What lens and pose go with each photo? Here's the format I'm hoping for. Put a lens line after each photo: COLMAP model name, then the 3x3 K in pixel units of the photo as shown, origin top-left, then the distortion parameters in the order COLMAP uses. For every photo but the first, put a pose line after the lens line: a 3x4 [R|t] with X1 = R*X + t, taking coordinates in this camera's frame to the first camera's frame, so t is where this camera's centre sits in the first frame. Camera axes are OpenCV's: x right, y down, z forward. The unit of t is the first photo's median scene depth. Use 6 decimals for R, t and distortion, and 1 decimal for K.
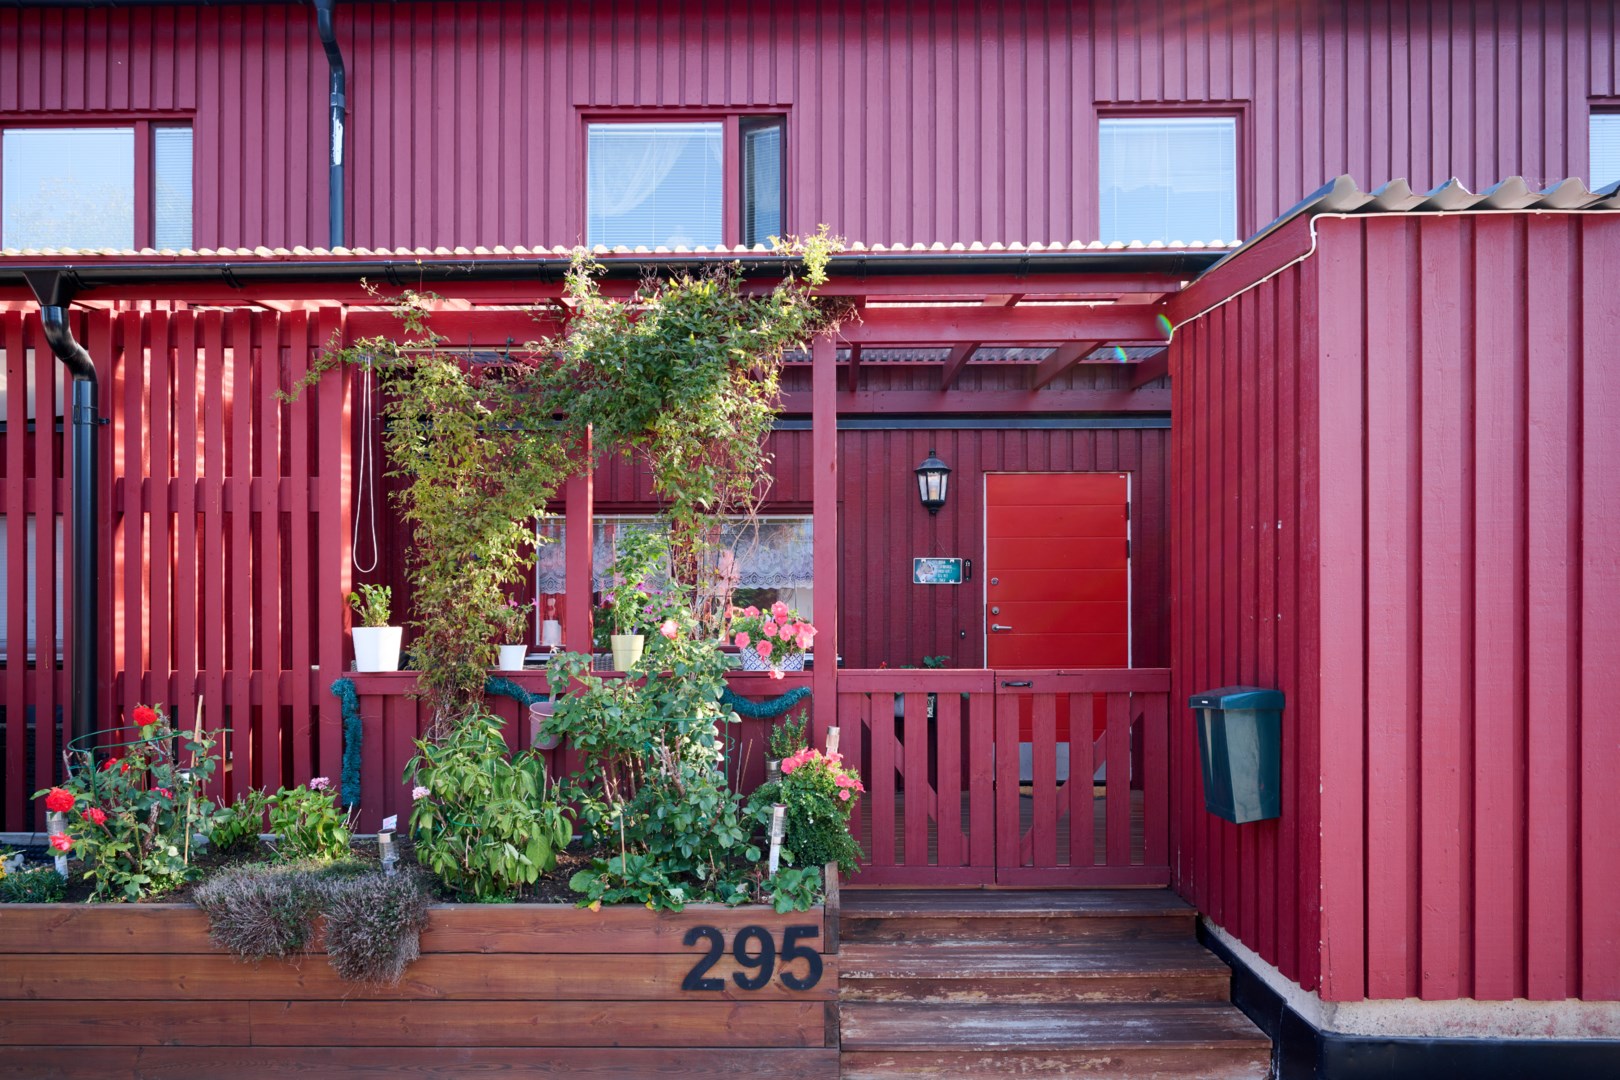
lens RADIAL K [[1102.4, 0, 811.6], [0, 1102.4, 624.7], [0, 0, 1]] dist [-0.003552, 0.000017]
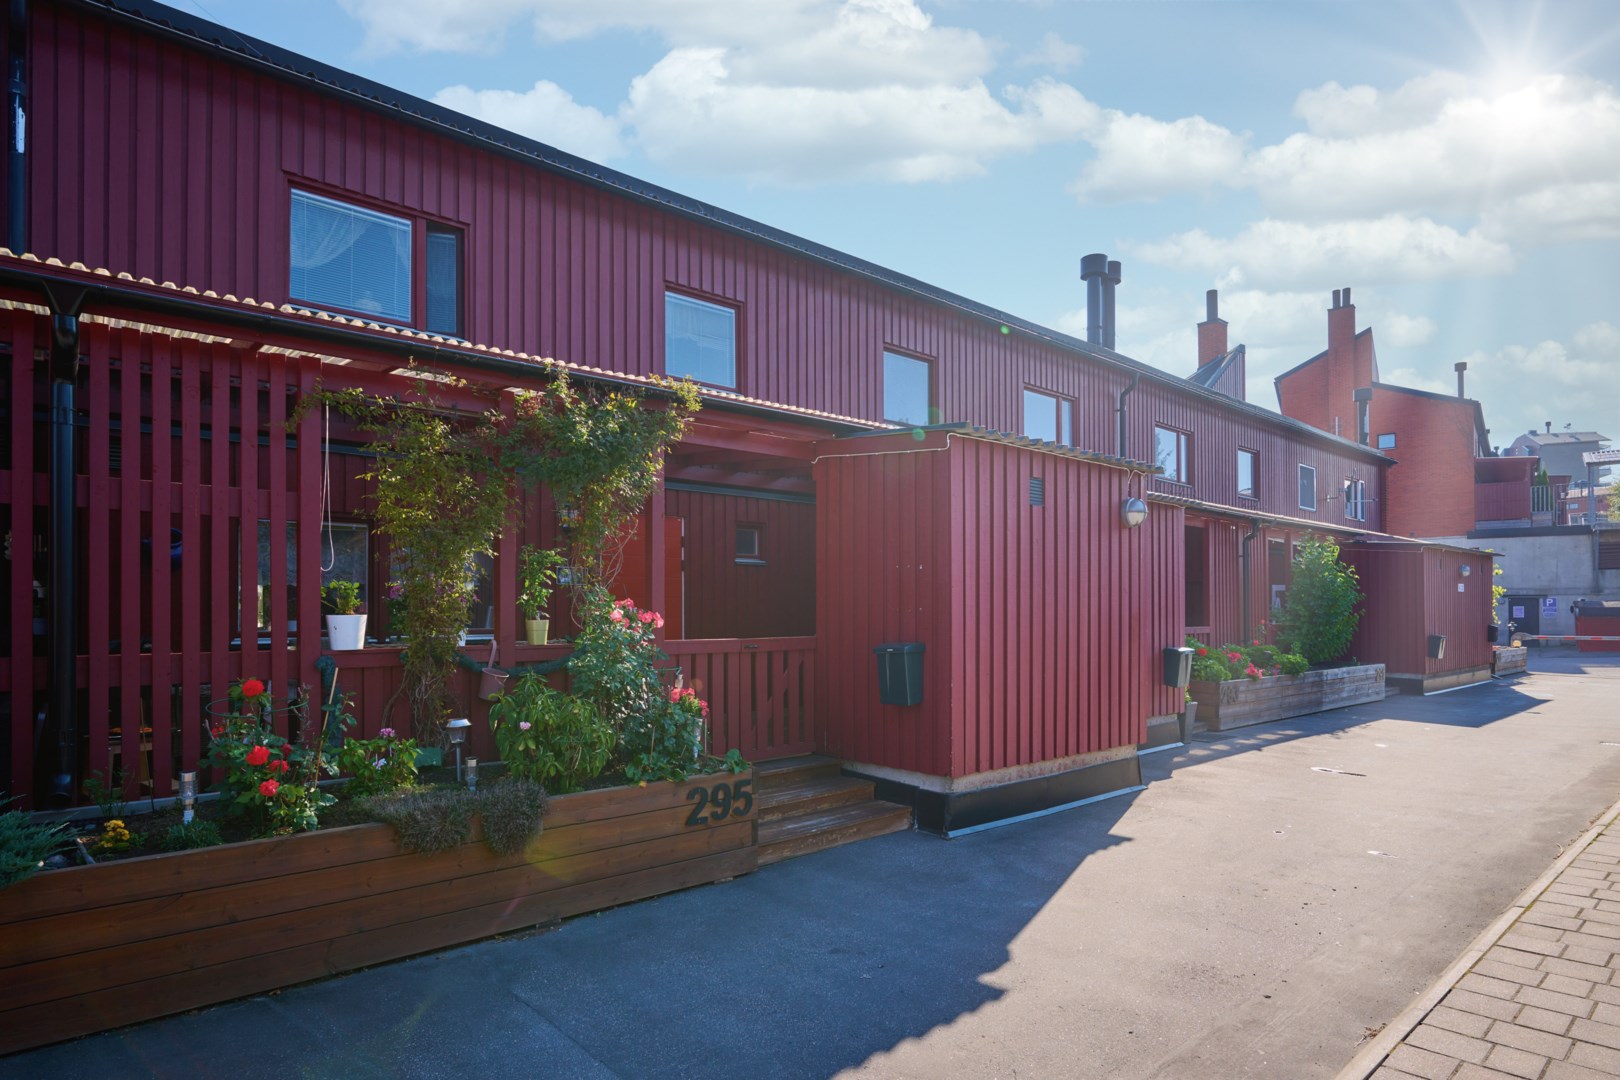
lens RADIAL K [[866.7, 0, 808.0], [0, 866.7, 611.4], [0, 0, 1]] dist [0.001858, 0.000658]
pose [[0.750841, 0.001913, 0.660480, -0.735641], [-0.000072, 0.999996, -0.002815, 0.001791], [-0.660482, 0.002066, 0.750839, -0.112508]]
